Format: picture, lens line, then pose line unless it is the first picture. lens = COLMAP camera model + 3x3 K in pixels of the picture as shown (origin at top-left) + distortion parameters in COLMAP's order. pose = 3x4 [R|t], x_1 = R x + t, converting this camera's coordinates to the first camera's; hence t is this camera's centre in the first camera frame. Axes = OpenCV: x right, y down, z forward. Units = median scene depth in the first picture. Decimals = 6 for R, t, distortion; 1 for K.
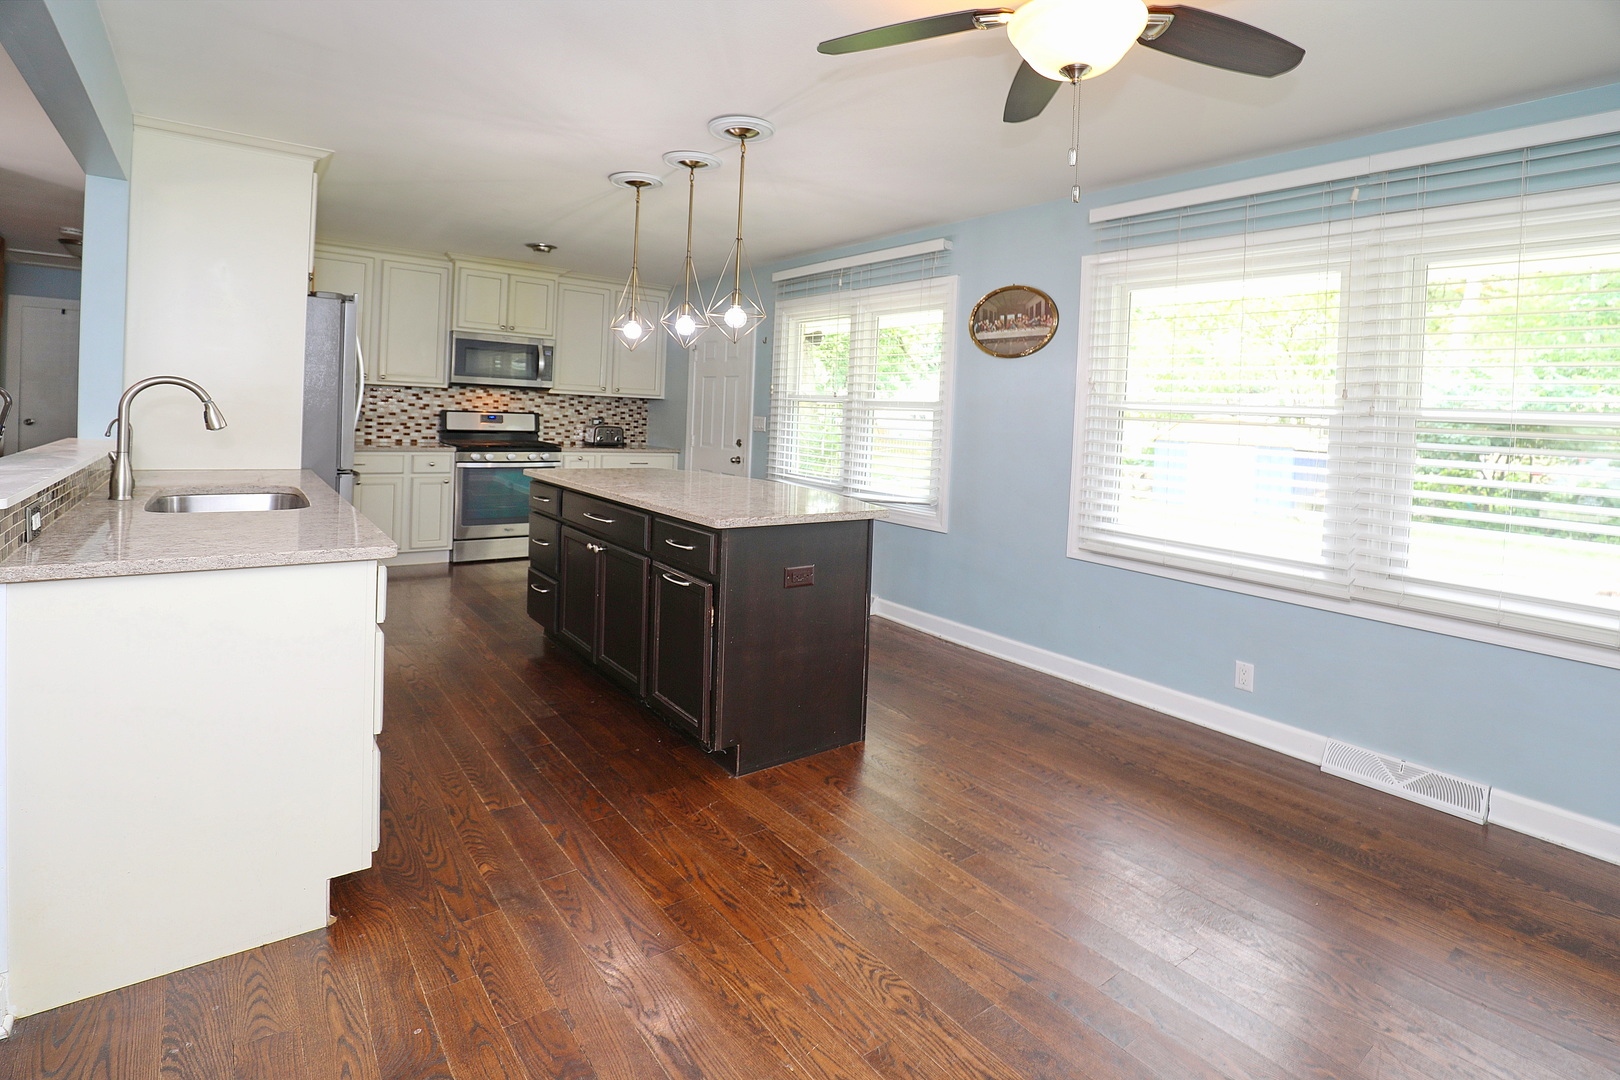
lens RADIAL K [[762.6, 0, 871.2], [0, 762.6, 436.8], [0, 0, 1]] dist [0.001765, -0.000414]
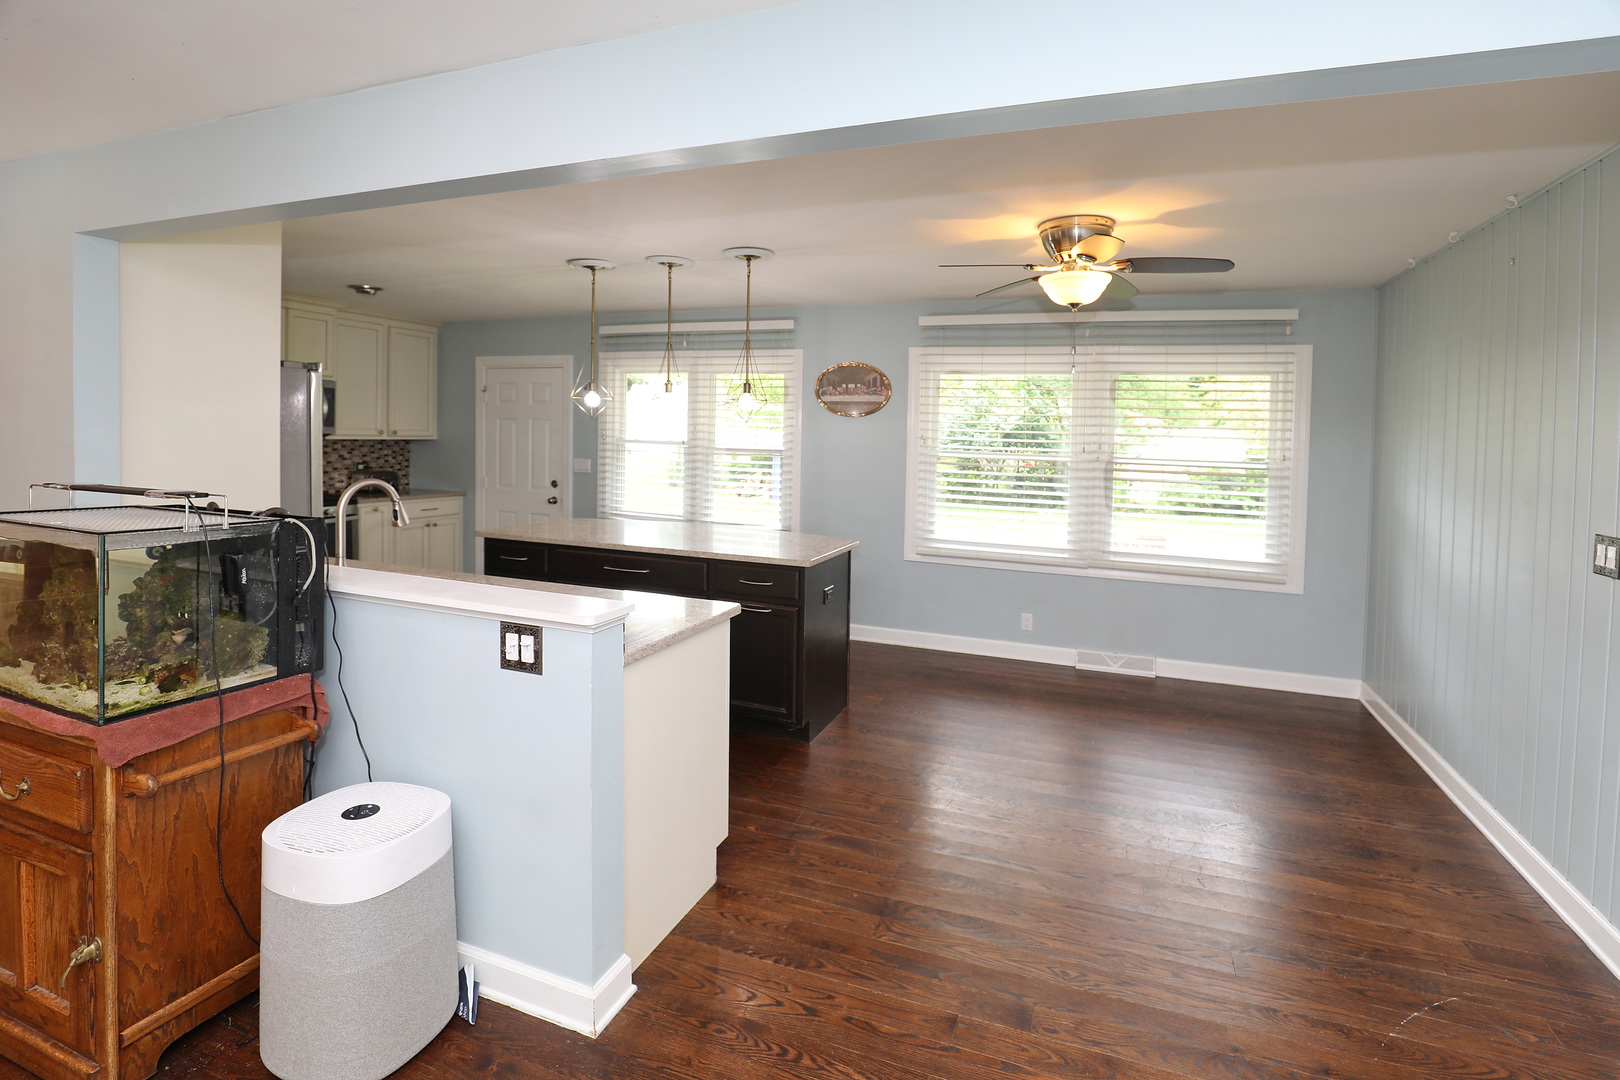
lens RADIAL K [[762.6, 0, 837.6], [0, 762.6, 447.6], [0, 0, 1]] dist [0.001765, -0.000414]
pose [[0.852738, -0.026891, 0.521646, -0.503378], [0.020501, 0.999627, 0.018018, -0.068298], [-0.521937, -0.004671, 0.852971, -0.121418]]
